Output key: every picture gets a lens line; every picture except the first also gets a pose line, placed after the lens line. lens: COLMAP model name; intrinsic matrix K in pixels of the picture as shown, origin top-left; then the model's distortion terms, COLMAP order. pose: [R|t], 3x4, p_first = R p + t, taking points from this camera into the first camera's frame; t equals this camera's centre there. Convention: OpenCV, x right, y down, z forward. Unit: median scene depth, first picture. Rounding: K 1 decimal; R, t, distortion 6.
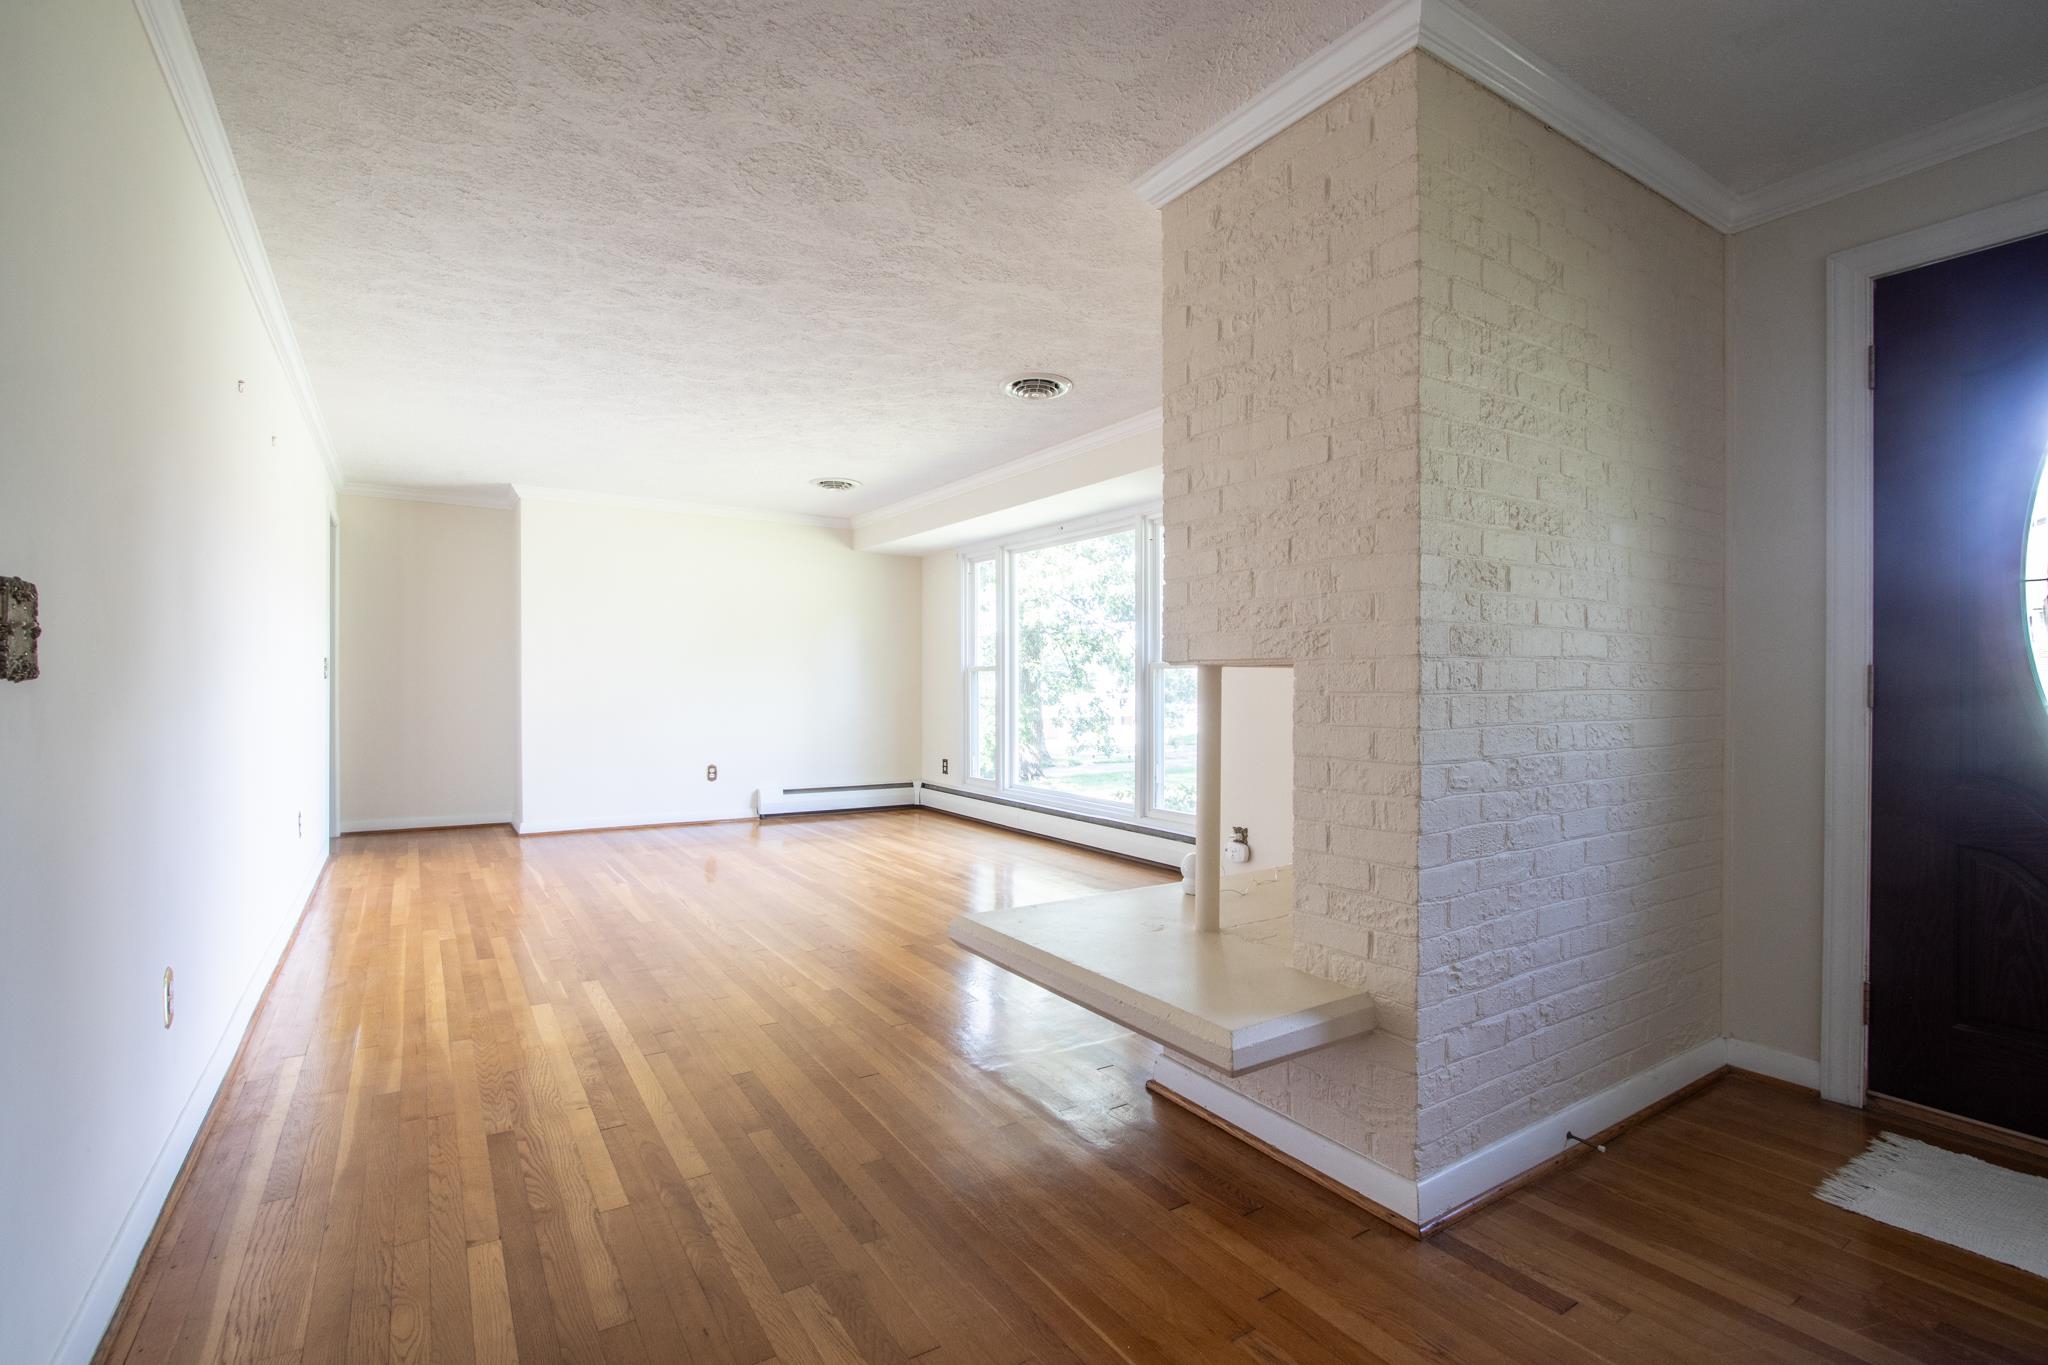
lens RADIAL K [[943.7, 0, 1026.2], [0, 943.7, 682.0], [0, 0, 1]] dist [-0.019923, 0.004169]
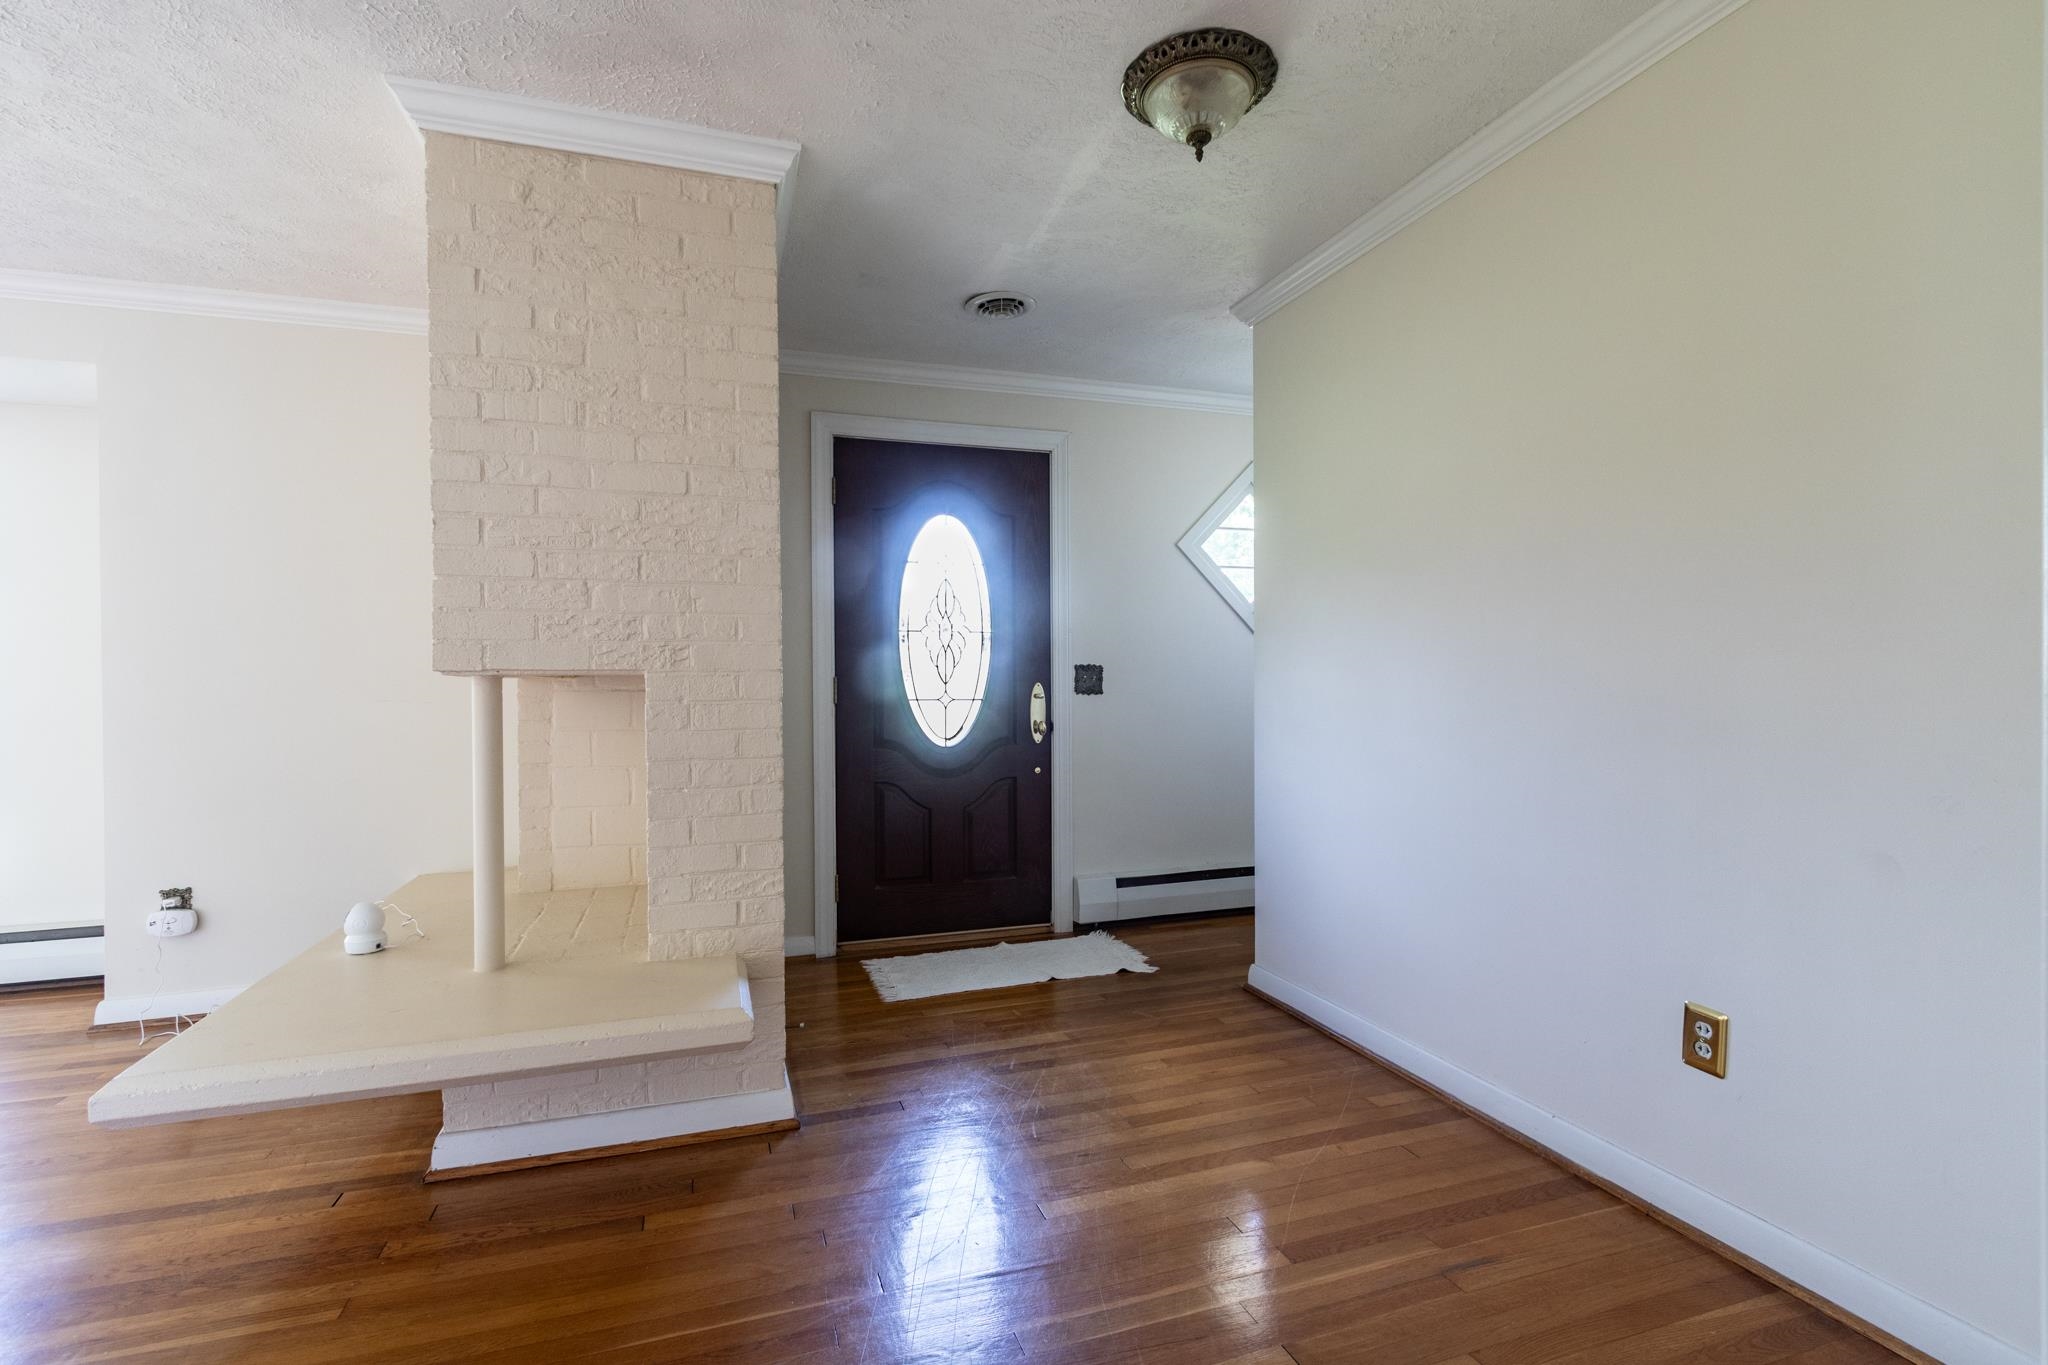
lens RADIAL K [[943.7, 0, 1023.6], [0, 943.7, 683.1], [0, 0, 1]] dist [-0.019923, 0.004169]
pose [[0.228507, -0.005097, 0.973529, -0.659631], [0.007480, 0.999966, 0.003480, -0.011378], [-0.973514, 0.006487, 0.228537, 0.352187]]
